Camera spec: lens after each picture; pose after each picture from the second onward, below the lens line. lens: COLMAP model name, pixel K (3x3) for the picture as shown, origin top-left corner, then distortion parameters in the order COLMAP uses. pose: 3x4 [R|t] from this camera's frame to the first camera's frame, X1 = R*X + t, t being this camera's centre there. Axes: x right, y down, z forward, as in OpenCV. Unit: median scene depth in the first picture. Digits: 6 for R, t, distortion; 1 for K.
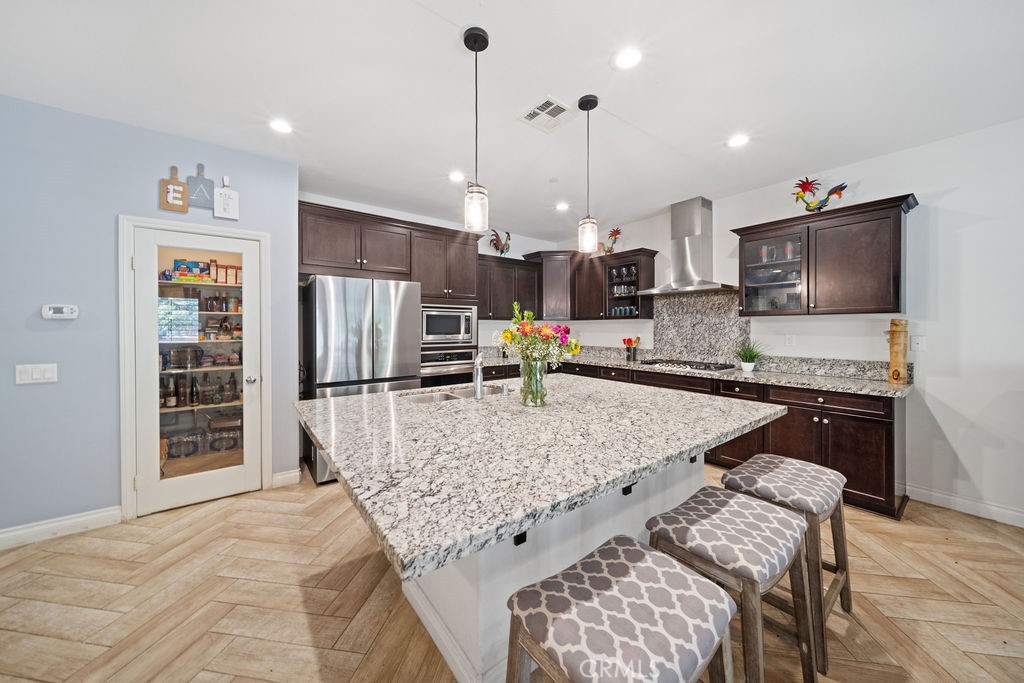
lens RADIAL K [[356.8, 0, 511.7], [0, 356.8, 327.3], [0, 0, 1]] dist [-0.000867, -0.001311]
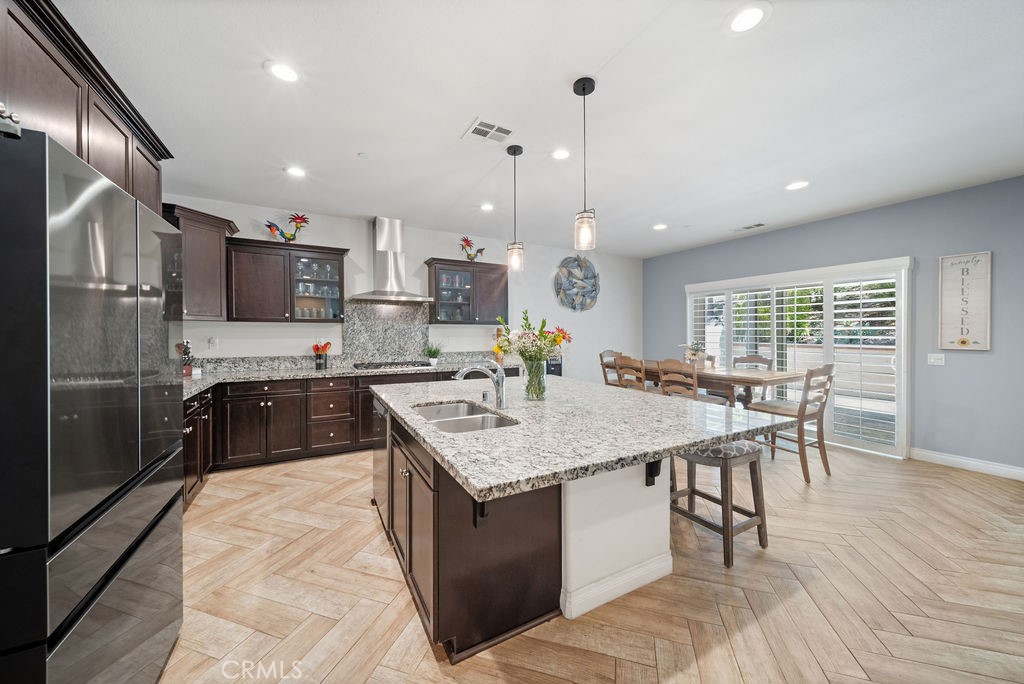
lens RADIAL K [[356.8, 0, 508.6], [0, 356.8, 334.0], [0, 0, 1]] dist [-0.000867, -0.001311]
pose [[0.148135, -0.004578, 0.988957, -0.584061], [-0.004960, 0.999973, 0.005372, -0.002026], [-0.988955, -0.005701, 0.148108, 0.485046]]
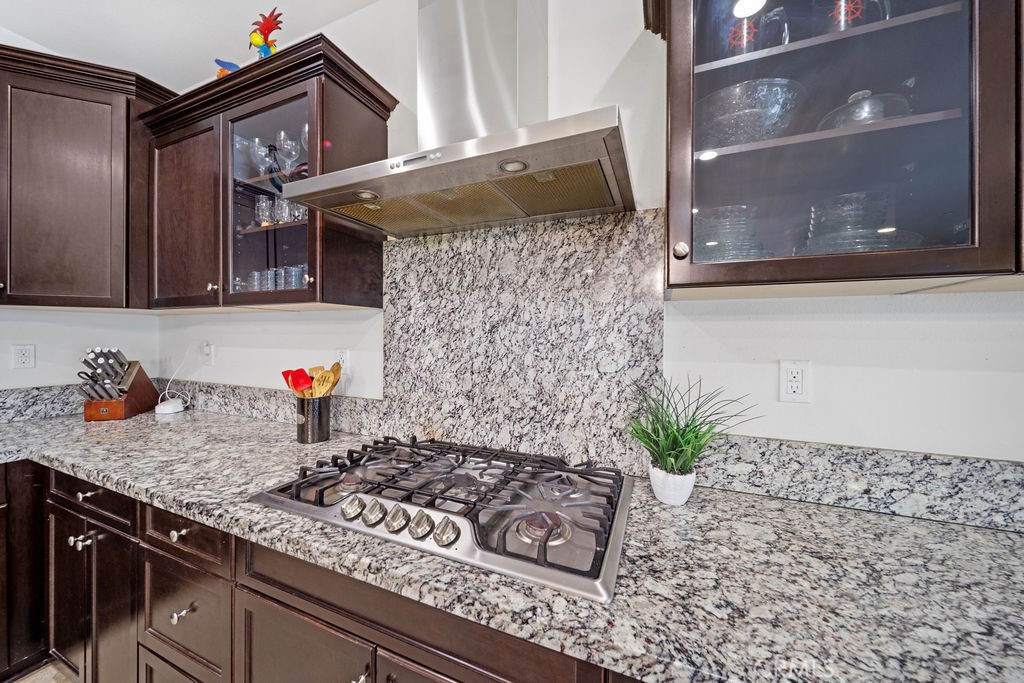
lens RADIAL K [[356.8, 0, 520.1], [0, 356.8, 335.0], [0, 0, 1]] dist [-0.000867, -0.001311]
pose [[0.860686, 0.003710, 0.509123, 0.401113], [-0.006810, 0.999968, 0.004226, -0.000516], [-0.509091, -0.007104, 0.860683, 0.774147]]
